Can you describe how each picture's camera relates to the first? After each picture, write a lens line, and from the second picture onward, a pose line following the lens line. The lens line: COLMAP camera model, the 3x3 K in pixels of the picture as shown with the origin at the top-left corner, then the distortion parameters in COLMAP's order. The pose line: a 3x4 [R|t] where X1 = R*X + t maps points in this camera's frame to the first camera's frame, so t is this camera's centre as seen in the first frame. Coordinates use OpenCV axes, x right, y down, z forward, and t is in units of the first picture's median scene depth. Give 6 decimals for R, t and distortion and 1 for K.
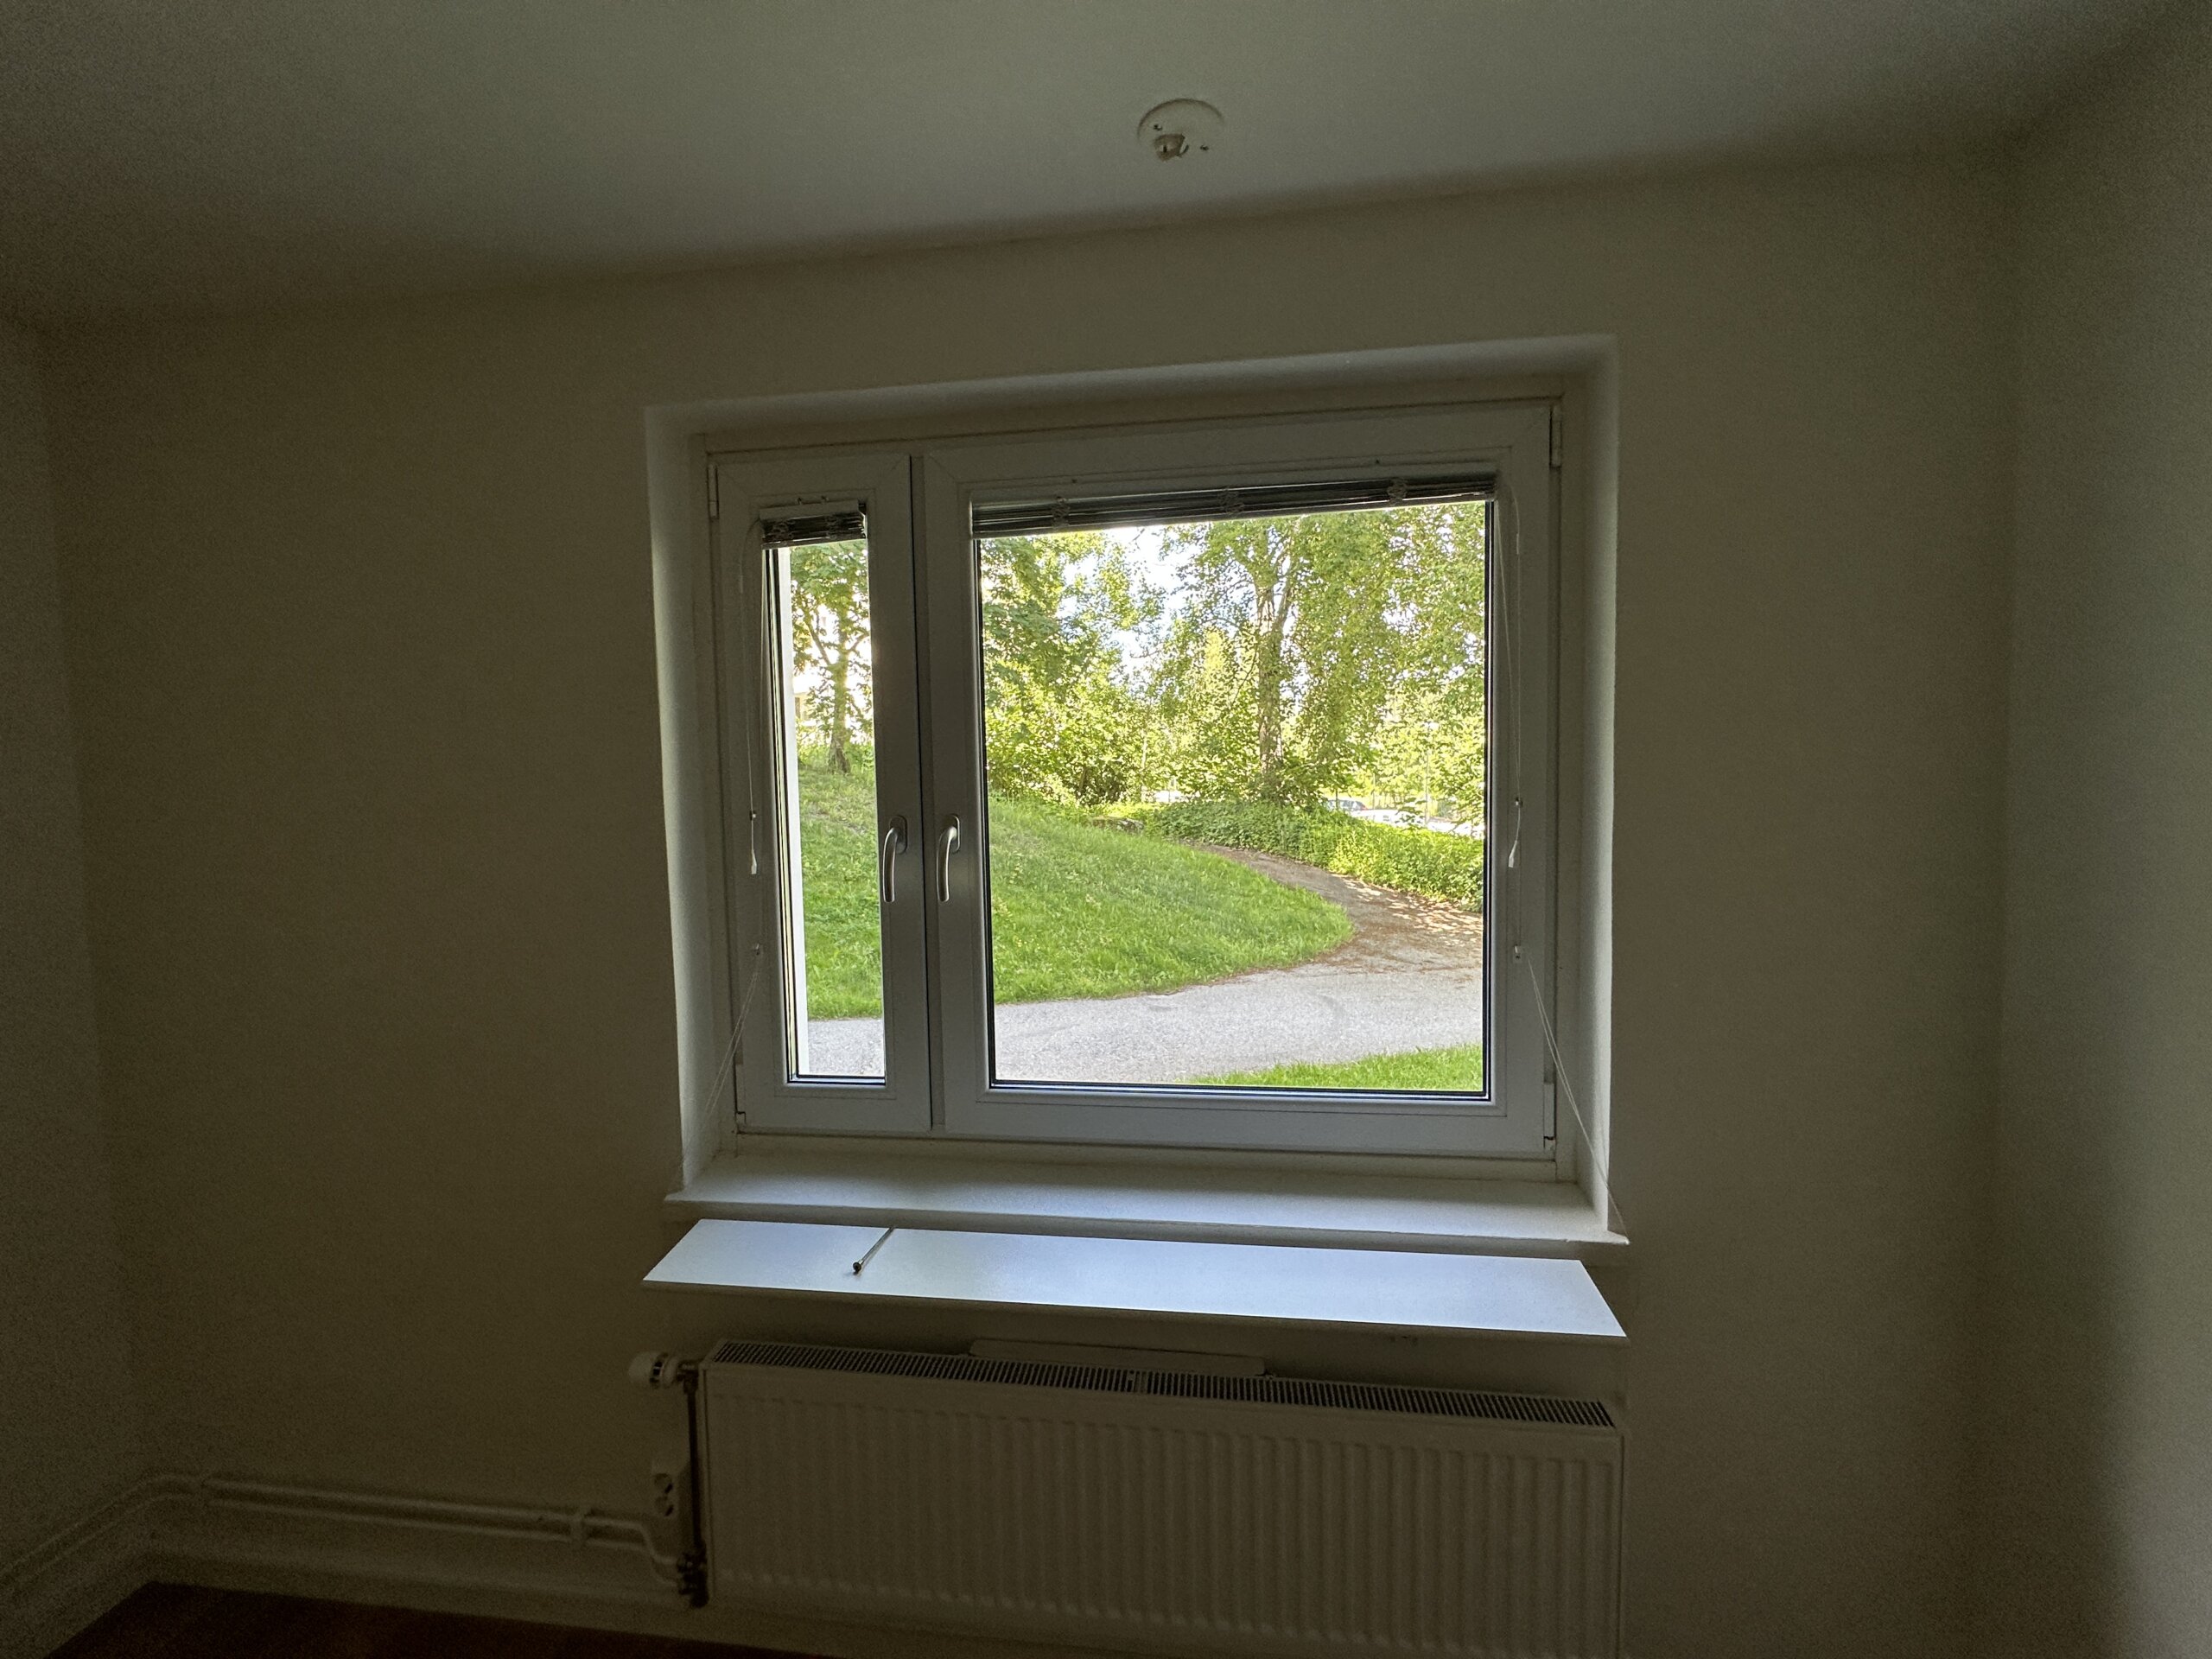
lens RADIAL K [[882.3, 0, 1106.0], [0, 882.3, 829.5], [0, 0, 1]] dist [0.006796, 0.000530]
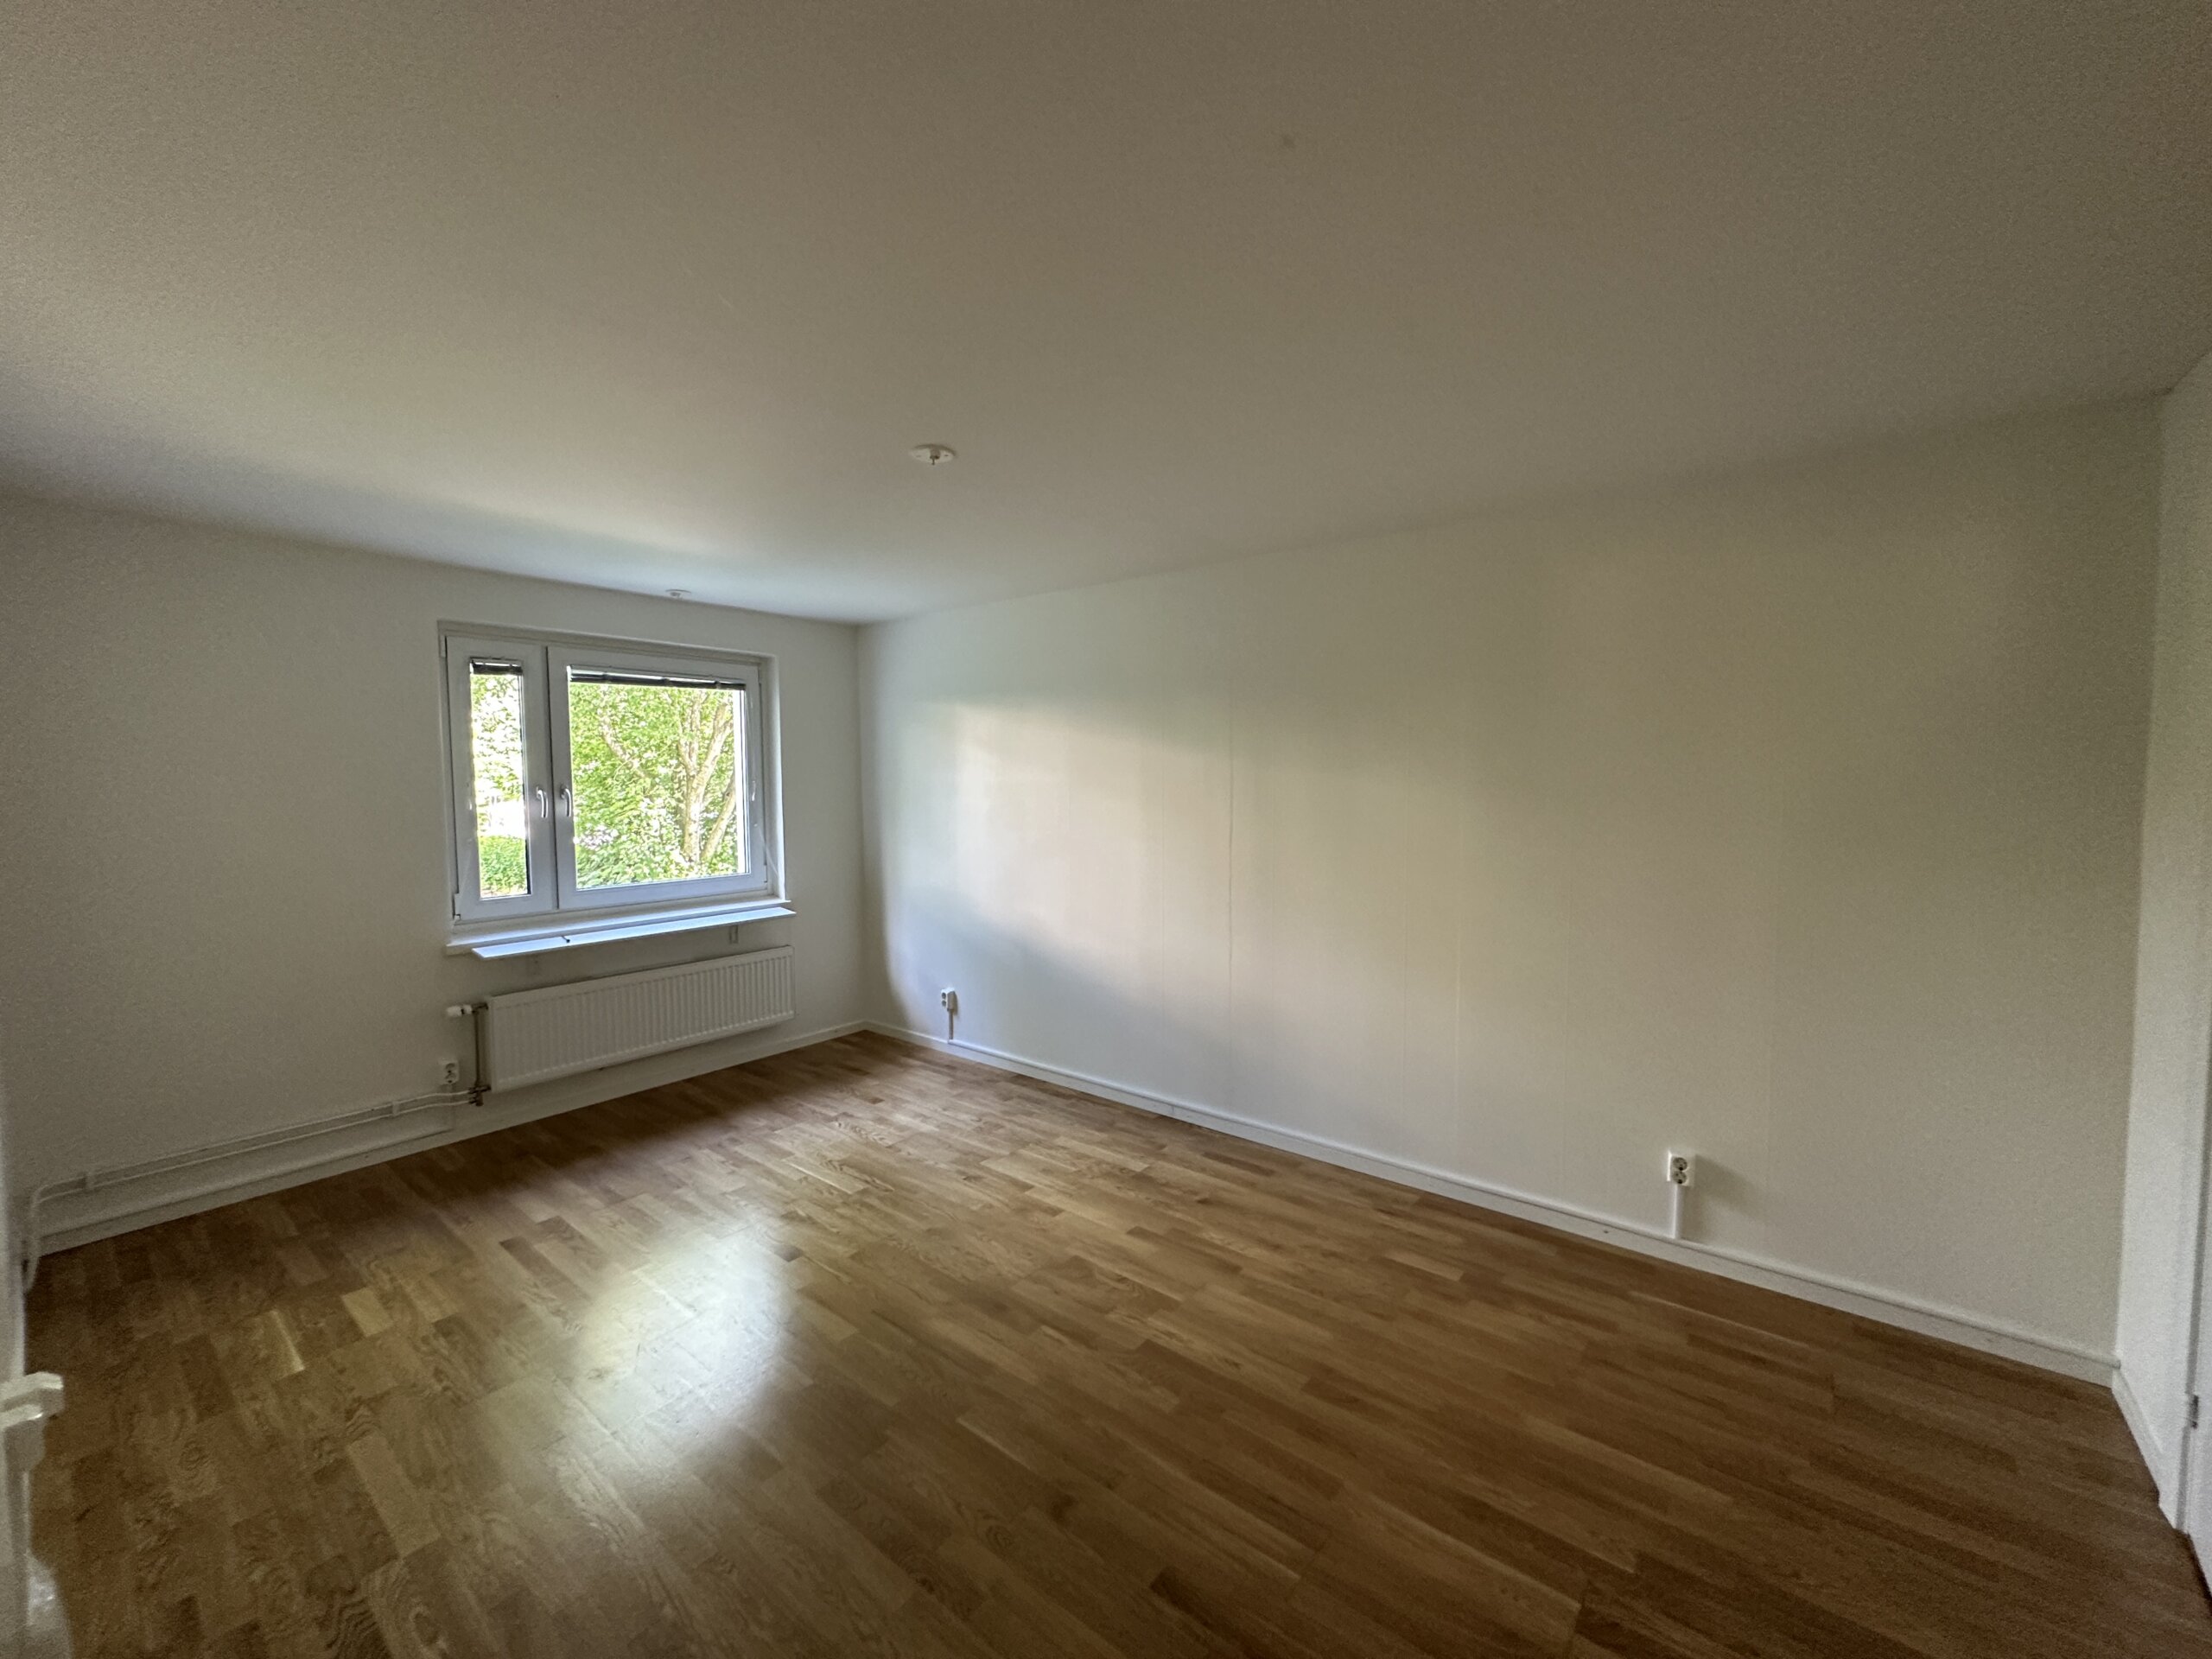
lens RADIAL K [[882.3, 0, 1106.0], [0, 882.3, 829.5], [0, 0, 1]] dist [0.006796, 0.000530]
pose [[0.515005, -0.042301, 0.856143, -1.679651], [0.050419, 0.998547, 0.019008, 0.155709], [-0.855703, 0.033377, 0.516389, -1.819989]]
